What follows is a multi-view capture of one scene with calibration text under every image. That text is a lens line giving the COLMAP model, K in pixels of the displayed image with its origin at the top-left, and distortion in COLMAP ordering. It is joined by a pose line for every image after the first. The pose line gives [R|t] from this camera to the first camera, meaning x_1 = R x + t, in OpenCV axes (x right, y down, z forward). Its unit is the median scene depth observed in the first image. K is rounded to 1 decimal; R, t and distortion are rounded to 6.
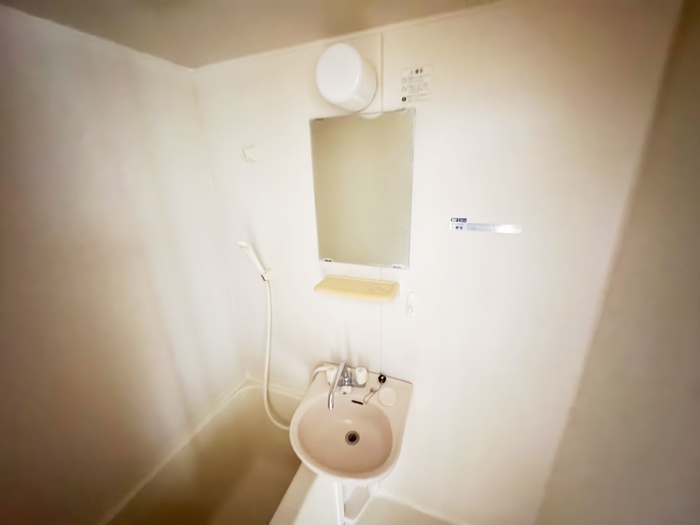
lens RADIAL K [[278.8, 0, 350.0], [0, 278.8, 262.5], [0, 0, 1]] dist [-0.000328, -0.000053]
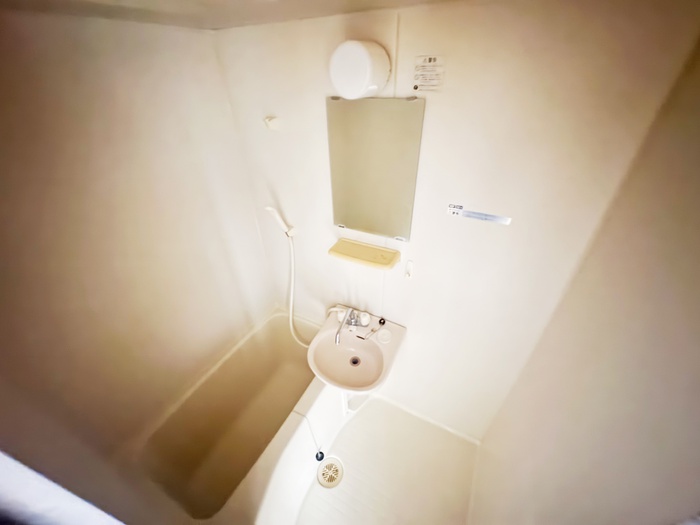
lens RADIAL K [[278.8, 0, 350.0], [0, 278.8, 262.5], [0, 0, 1]] dist [-0.000328, -0.000053]
pose [[0.993676, 0.070577, -0.087329, 0.069600], [-0.043609, 0.959283, 0.279060, -0.192465], [0.103468, -0.273487, 0.956295, -0.138750]]
